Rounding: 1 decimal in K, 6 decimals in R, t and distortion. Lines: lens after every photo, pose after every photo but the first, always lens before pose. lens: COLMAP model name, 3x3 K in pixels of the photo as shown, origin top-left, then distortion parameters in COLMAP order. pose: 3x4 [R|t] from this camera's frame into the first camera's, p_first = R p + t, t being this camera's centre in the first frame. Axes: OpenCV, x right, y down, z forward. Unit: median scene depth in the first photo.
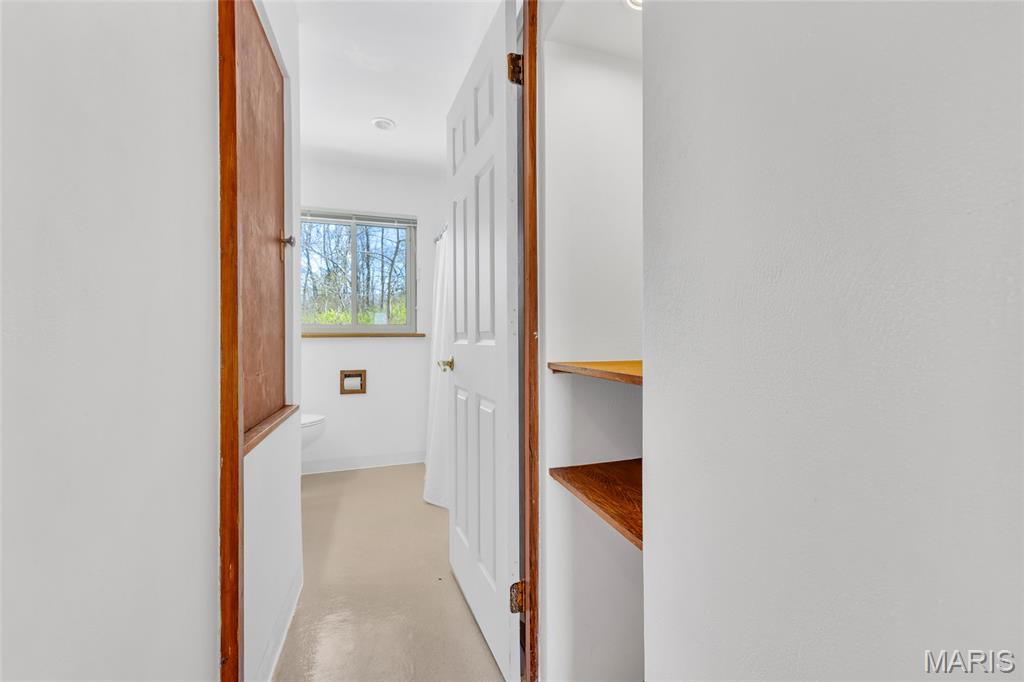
lens RADIAL K [[404.9, 0, 515.2], [0, 404.9, 336.0], [0, 0, 1]] dist [0.009039, -0.000080]
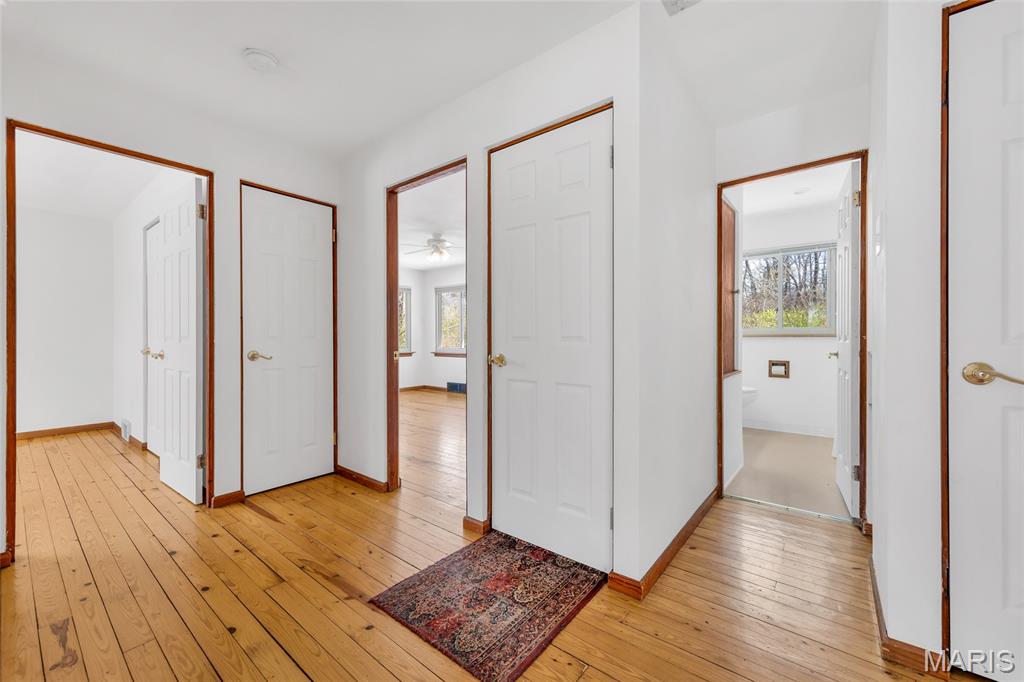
lens RADIAL K [[404.9, 0, 515.2], [0, 404.9, 336.0], [0, 0, 1]] dist [0.009039, -0.000080]
pose [[0.549707, 0.001770, -0.835356, 0.281460], [0.000370, 0.999997, 0.002362, -0.005312], [0.835358, -0.001607, 0.549704, -0.551706]]
